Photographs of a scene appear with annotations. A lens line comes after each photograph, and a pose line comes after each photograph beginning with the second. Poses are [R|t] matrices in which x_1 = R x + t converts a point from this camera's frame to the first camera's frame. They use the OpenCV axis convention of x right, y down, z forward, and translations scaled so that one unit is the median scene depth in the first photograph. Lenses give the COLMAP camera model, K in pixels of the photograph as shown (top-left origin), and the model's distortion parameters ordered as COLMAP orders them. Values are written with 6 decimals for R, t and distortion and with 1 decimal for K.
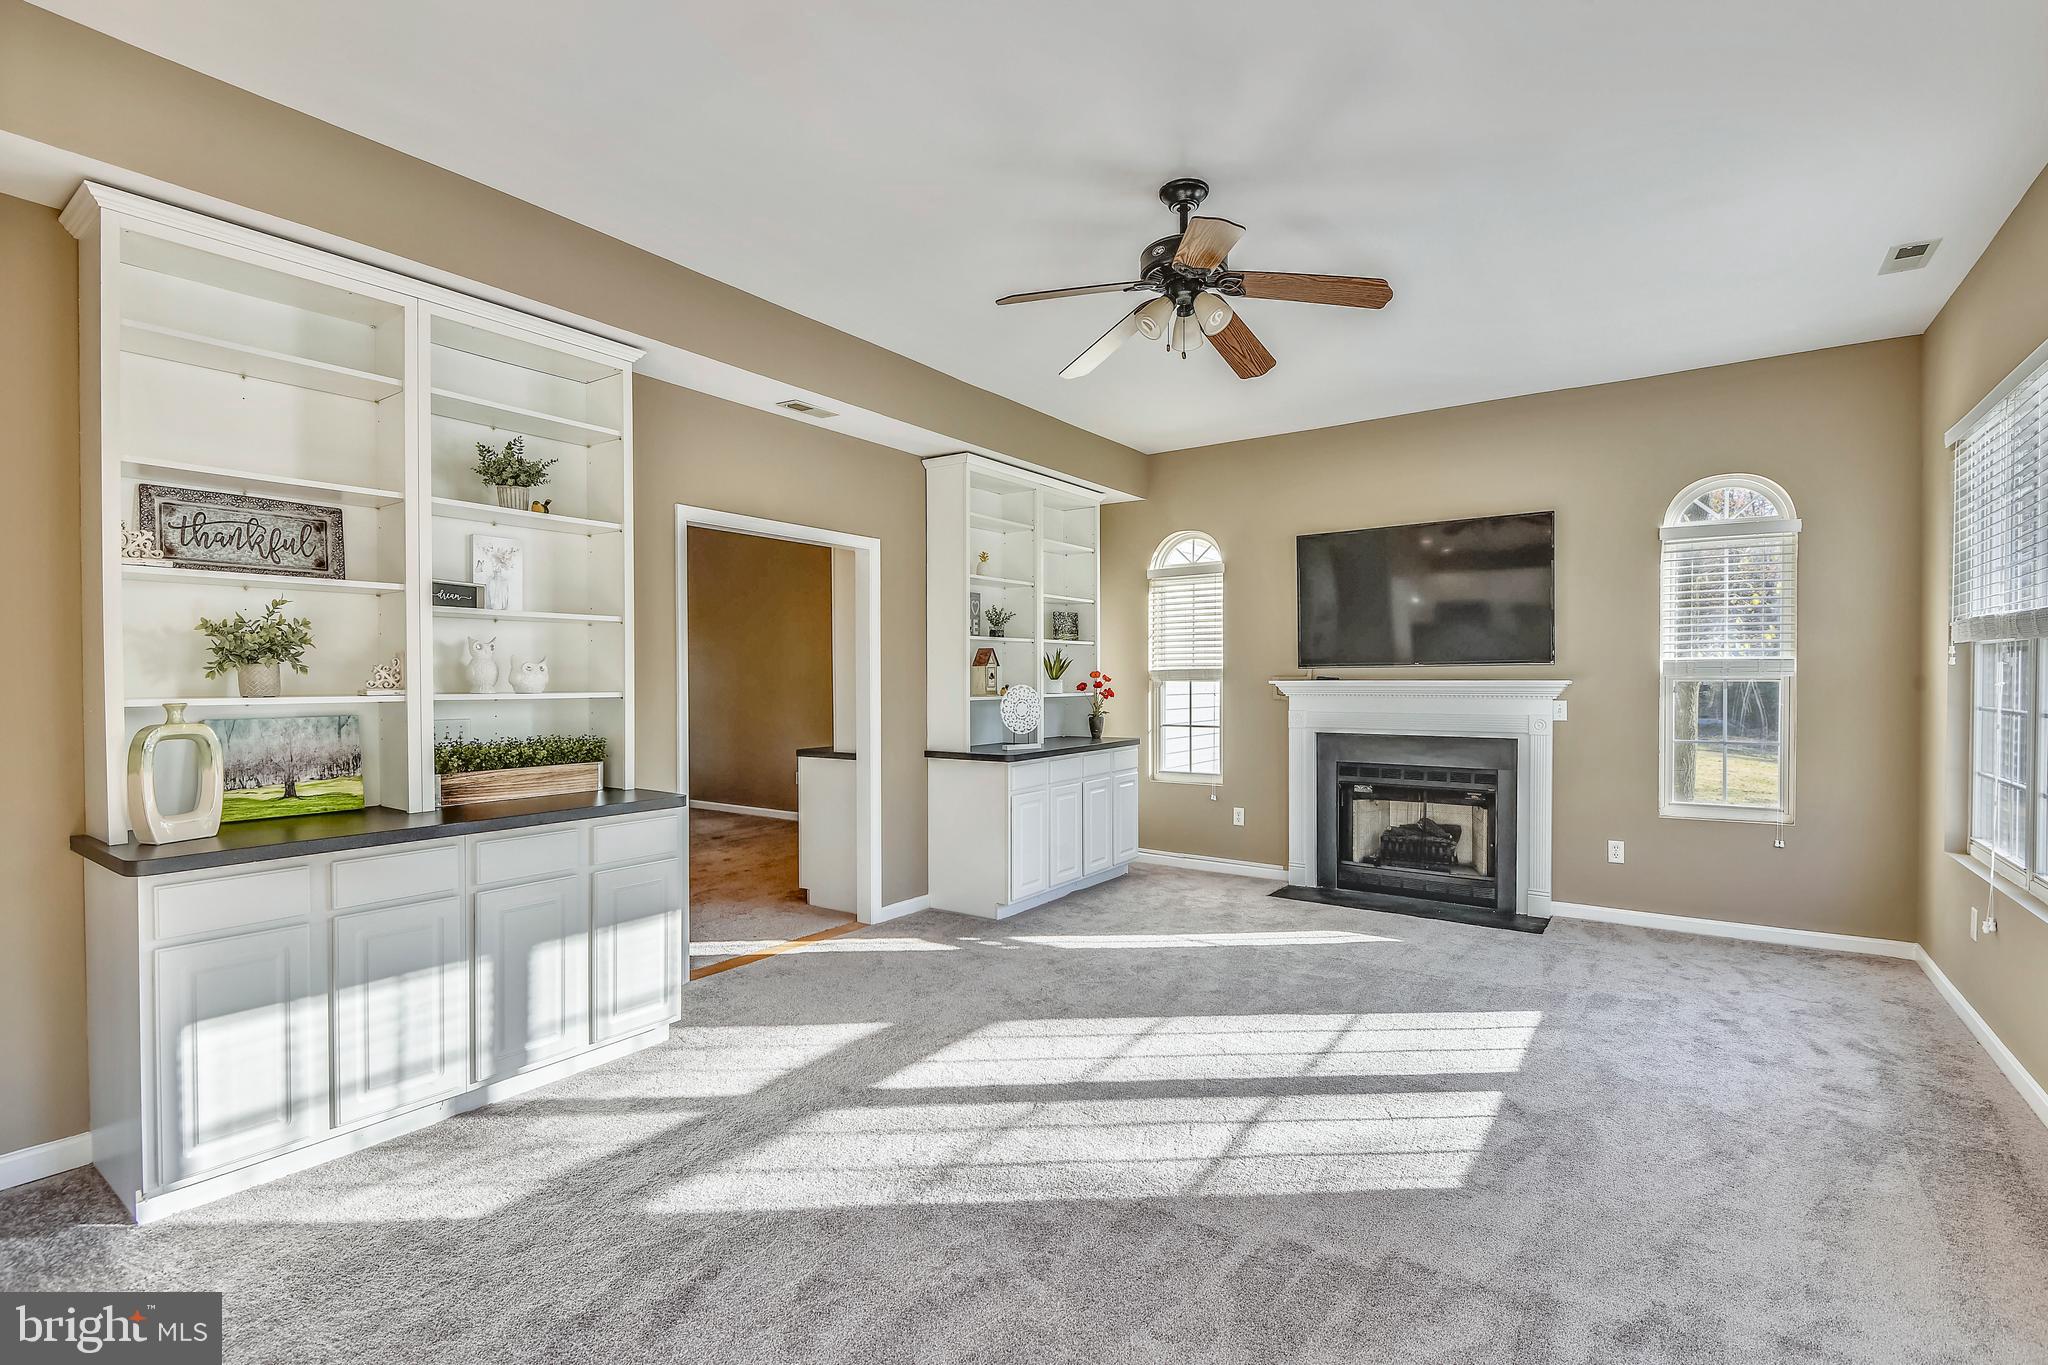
lens RADIAL K [[934.5, 0, 1017.9], [0, 934.5, 688.4], [0, 0, 1]] dist [0.009186, -0.008470]
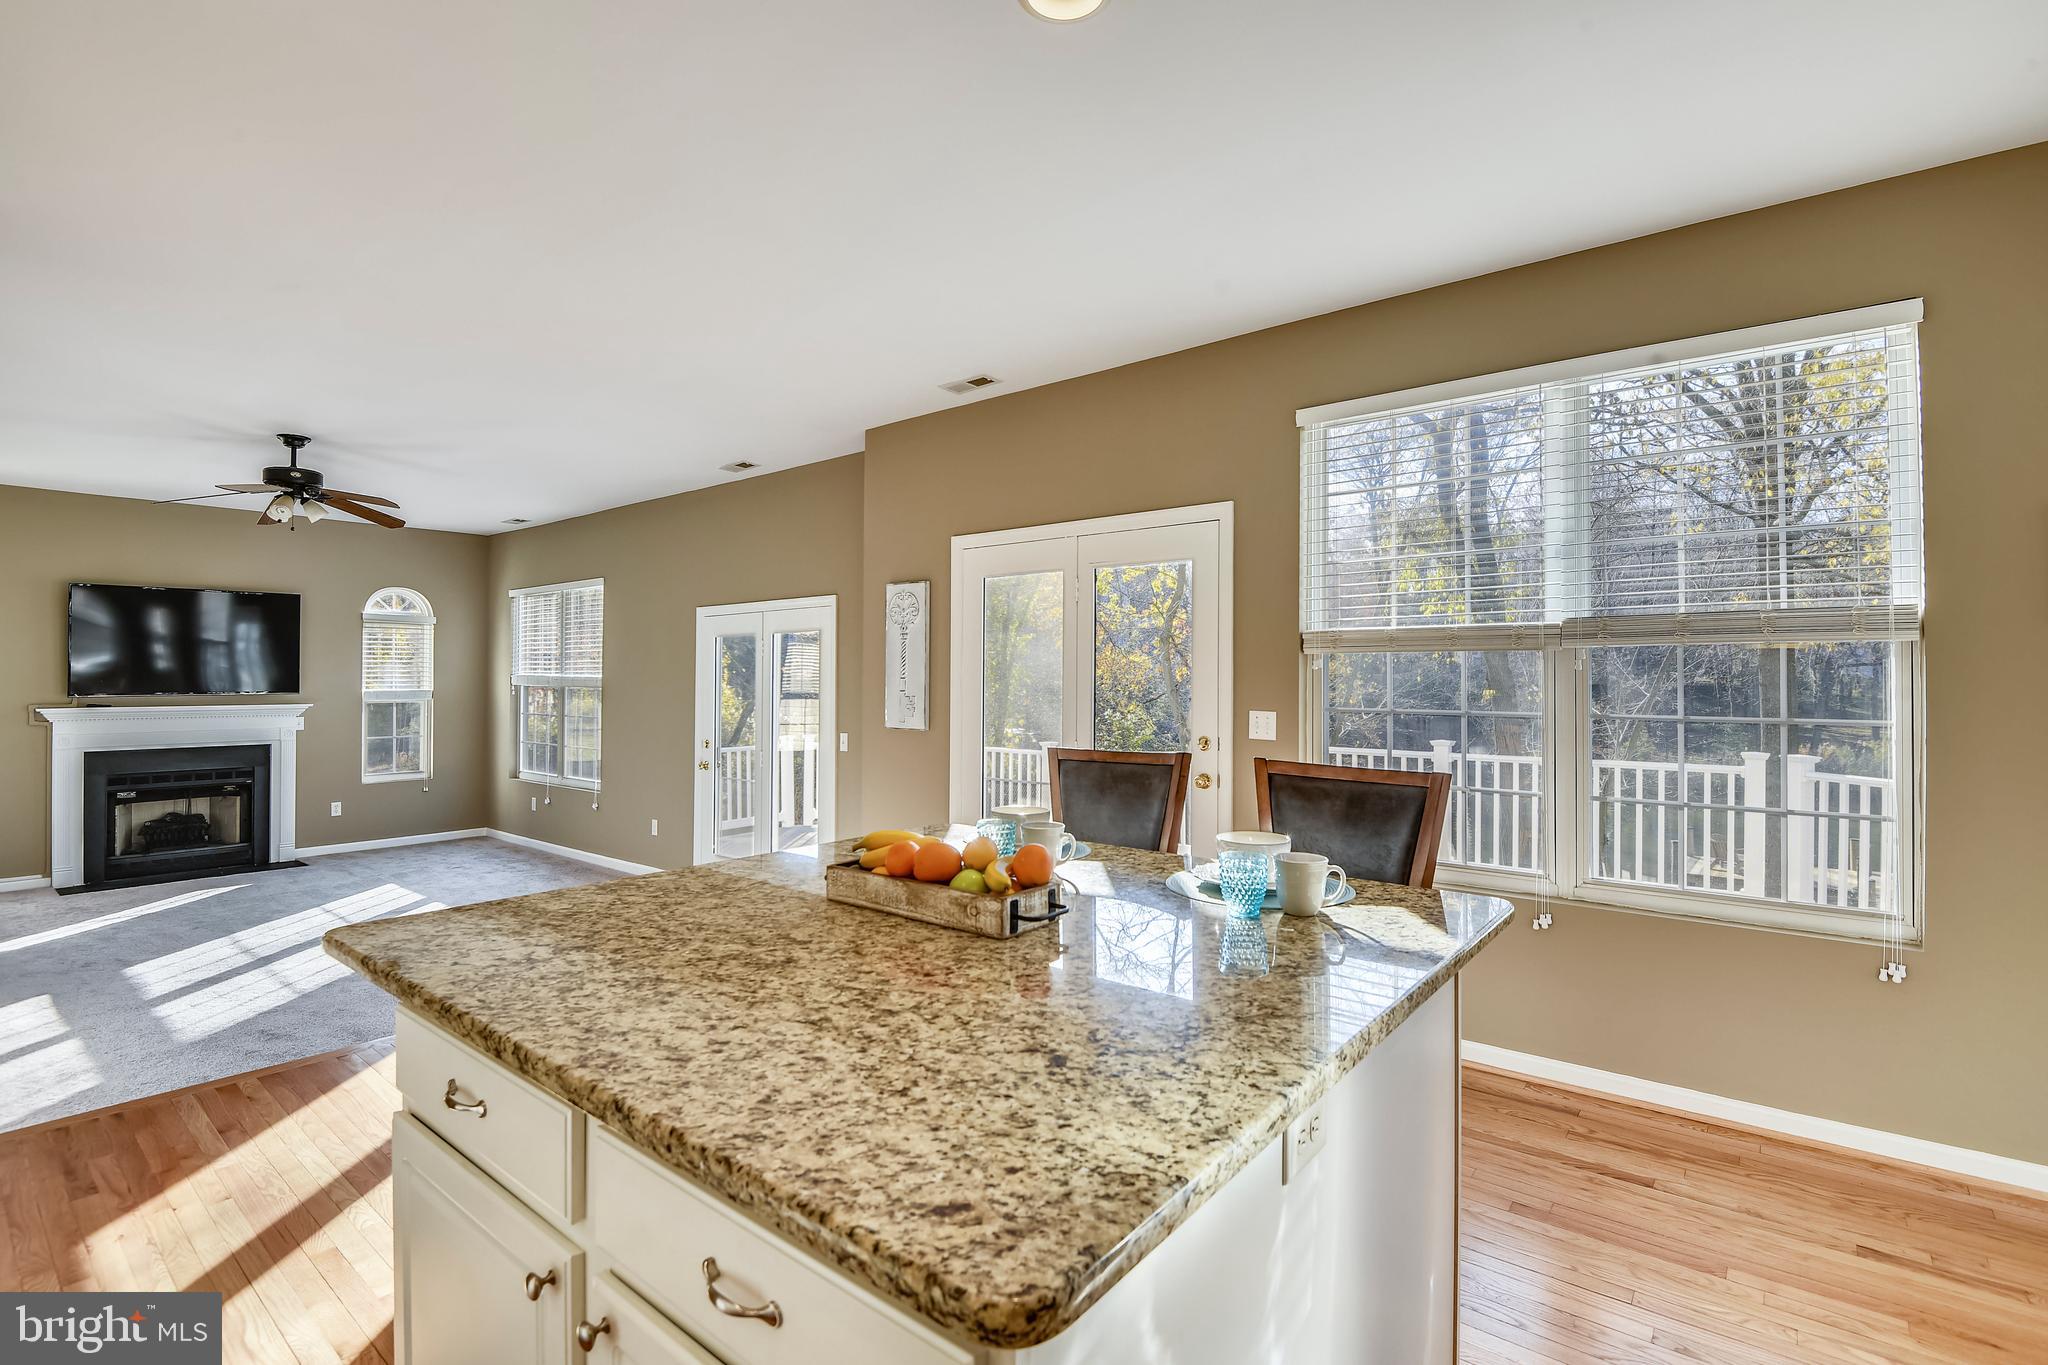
lens RADIAL K [[934.5, 0, 1036.9], [0, 934.5, 675.7], [0, 0, 1]] dist [0.009186, -0.008470]
pose [[0.058415, 0.006484, 0.998271, -0.840149], [0.009217, 0.999933, -0.007034, -0.031272], [-0.998250, 0.009612, 0.058351, -0.282829]]
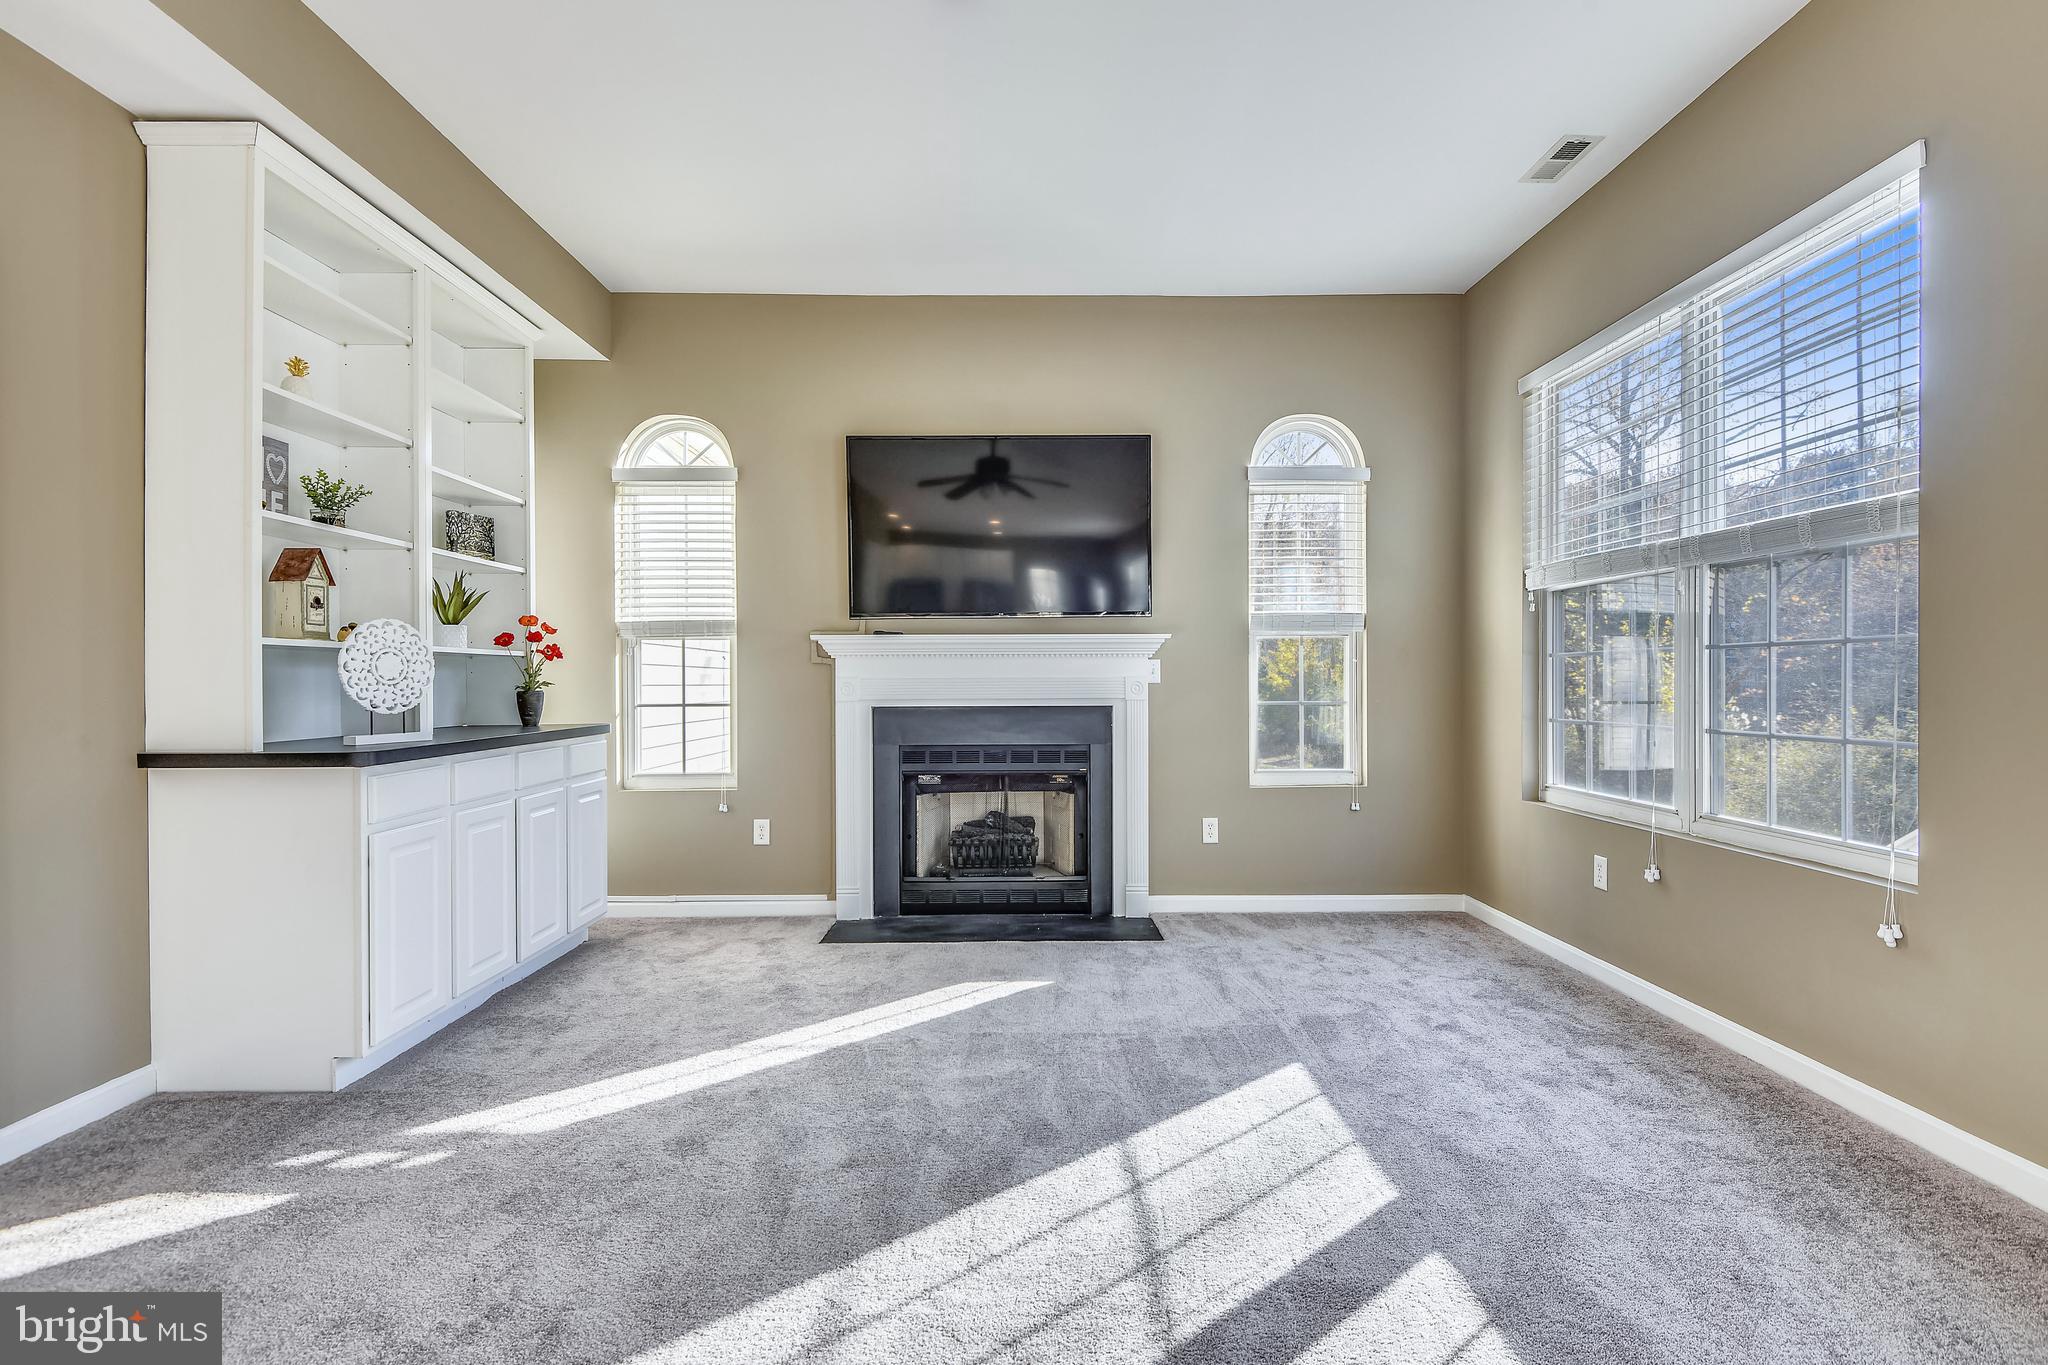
lens RADIAL K [[934.5, 0, 1023.0], [0, 934.5, 682.9], [0, 0, 1]] dist [0.009186, -0.008470]
pose [[0.809674, -0.002305, 0.586875, -0.016278], [0.009390, 0.999915, -0.009027, 0.038808], [-0.586805, 0.012820, 0.809627, 0.361853]]
